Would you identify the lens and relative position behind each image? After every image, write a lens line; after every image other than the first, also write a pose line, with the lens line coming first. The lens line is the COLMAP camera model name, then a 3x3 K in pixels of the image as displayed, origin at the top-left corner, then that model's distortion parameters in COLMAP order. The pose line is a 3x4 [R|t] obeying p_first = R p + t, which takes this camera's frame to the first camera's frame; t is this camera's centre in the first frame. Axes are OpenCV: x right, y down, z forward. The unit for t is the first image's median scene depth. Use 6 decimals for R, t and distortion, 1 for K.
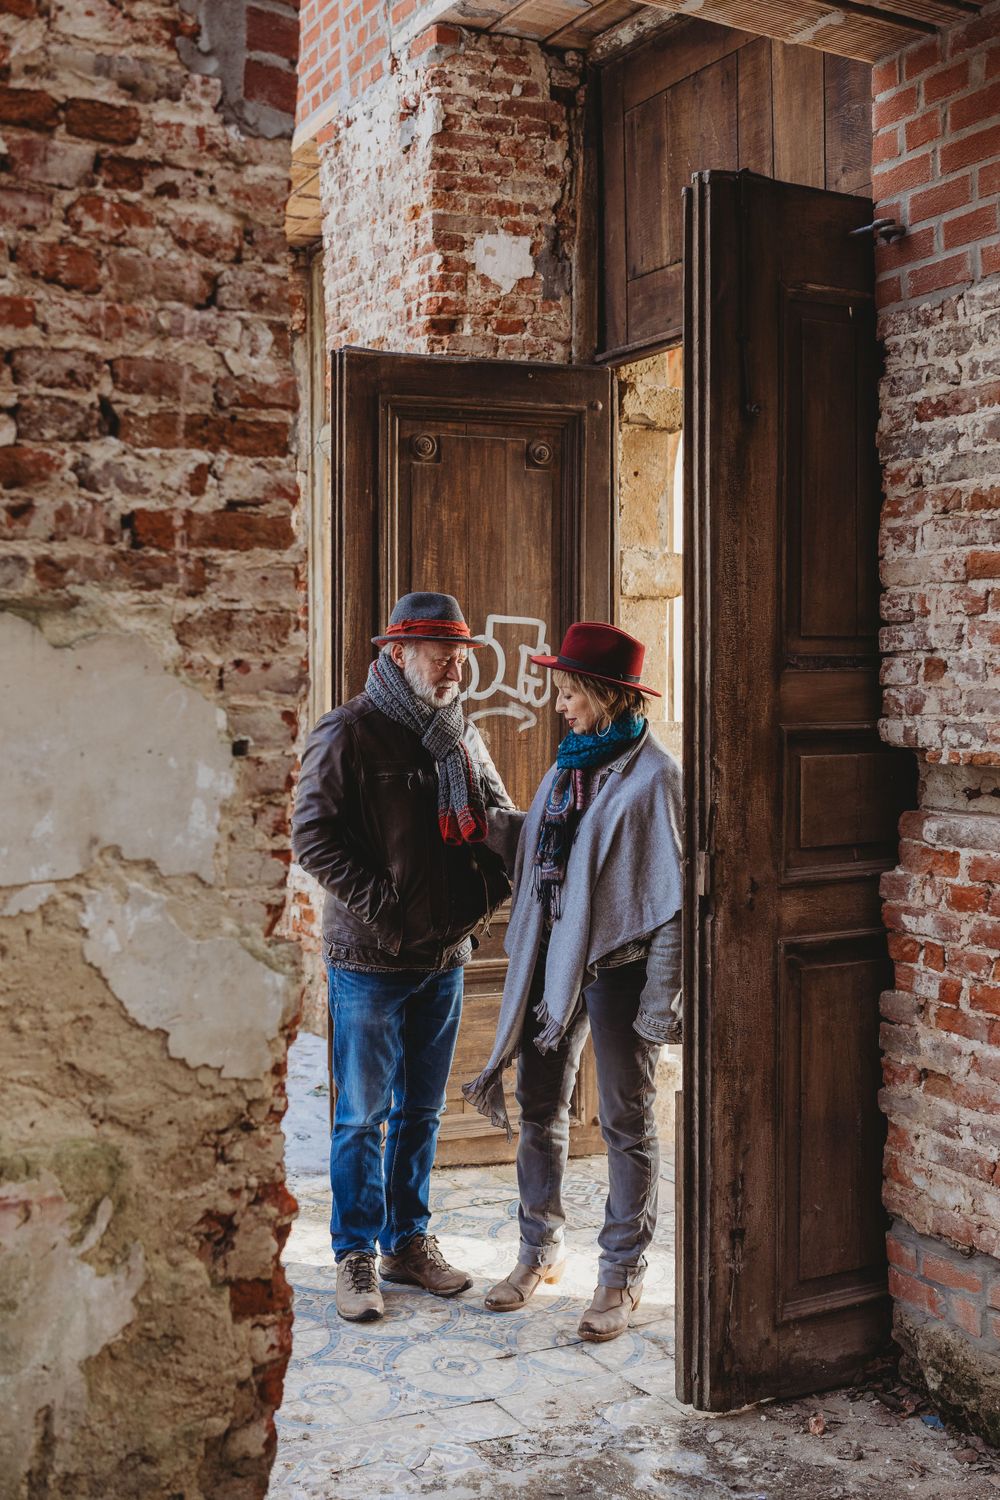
lens RADIAL K [[1155.1, 0, 454.0], [0, 1155.1, 709.2], [0, 0, 1]] dist [0.005413, 0.001933]
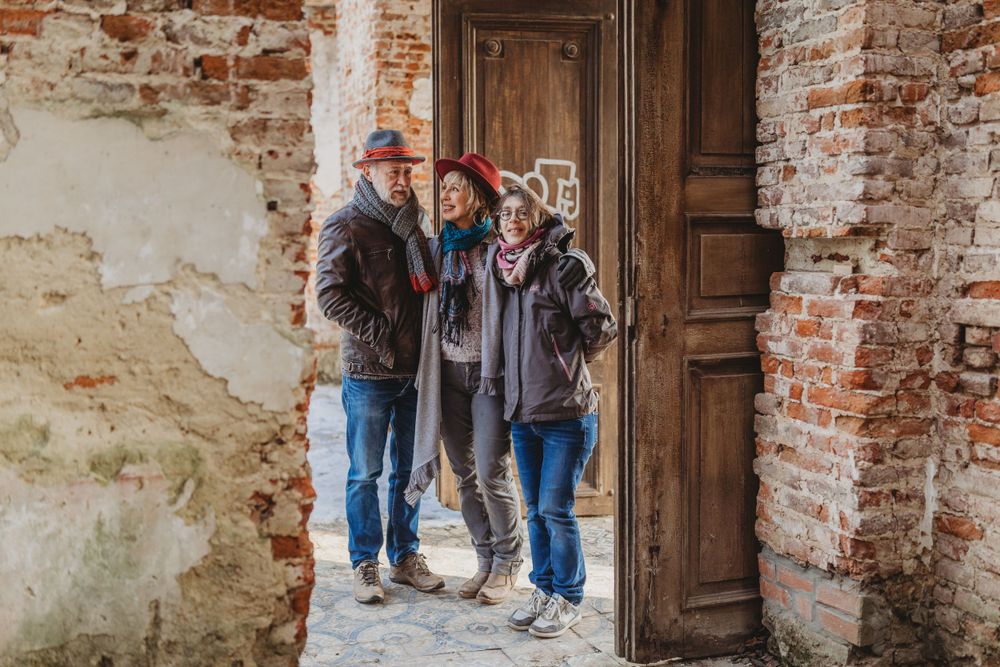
lens RADIAL K [[763.1, 0, 499.4], [0, 763.1, 276.6], [0, 0, 1]] dist [0.003603, 0.002438]
pose [[0.992773, 0.004198, -0.119935, 0.165668], [-0.000013, 0.999392, 0.034869, 0.062039], [0.120009, -0.034615, 0.992169, -0.007695]]
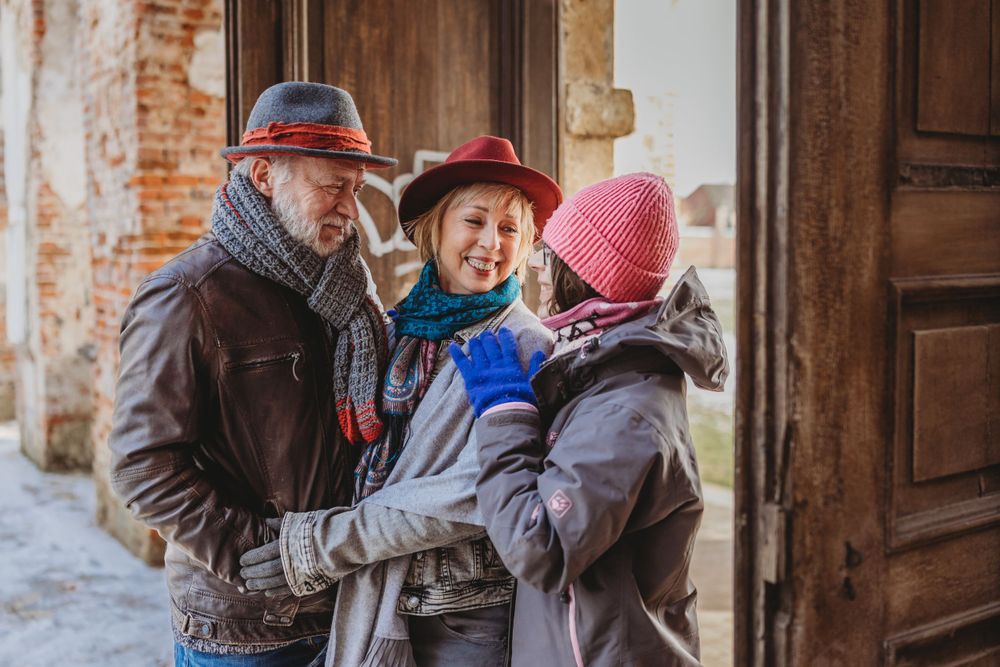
lens RADIAL K [[832.8, 0, 502.6], [0, 832.8, 268.4], [0, 0, 1]] dist [-0.001941, 0.004721]
pose [[0.993969, -0.008448, 0.109338, 0.040011], [0.007643, 0.999941, 0.007780, 0.002707], [-0.109398, -0.006897, 0.993974, 0.609663]]
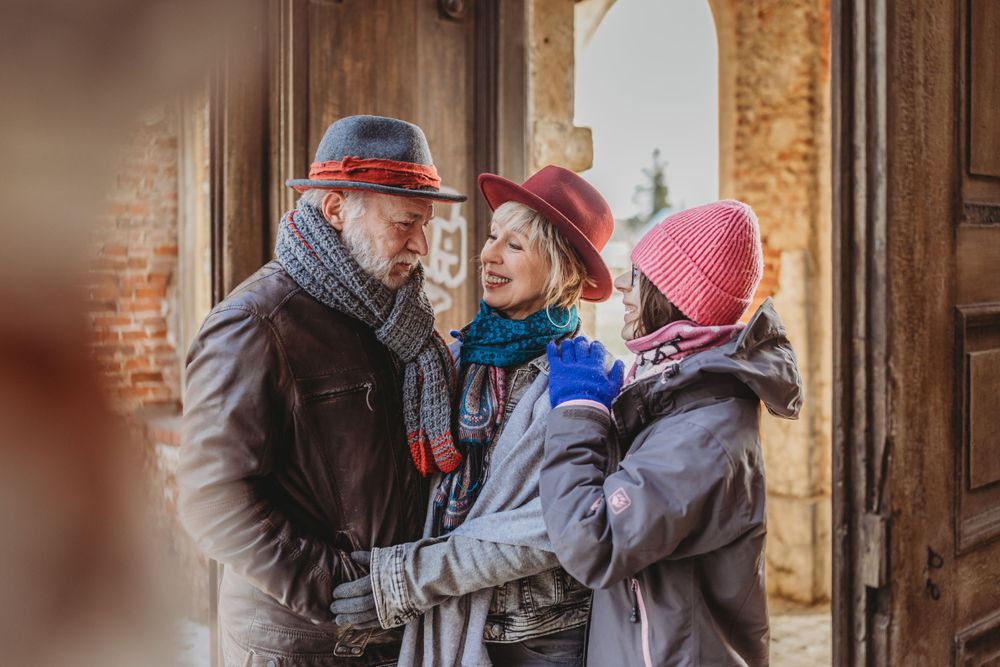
lens RADIAL K [[816.4, 0, 500.5], [0, 816.4, 278.7], [0, 0, 1]] dist [-0.012196, 0.029564]
pose [[0.966605, -0.011061, 0.256031, -0.087147], [0.015464, 0.999765, -0.015190, 0.000575], [-0.255803, 0.018642, 0.966549, 0.628864]]
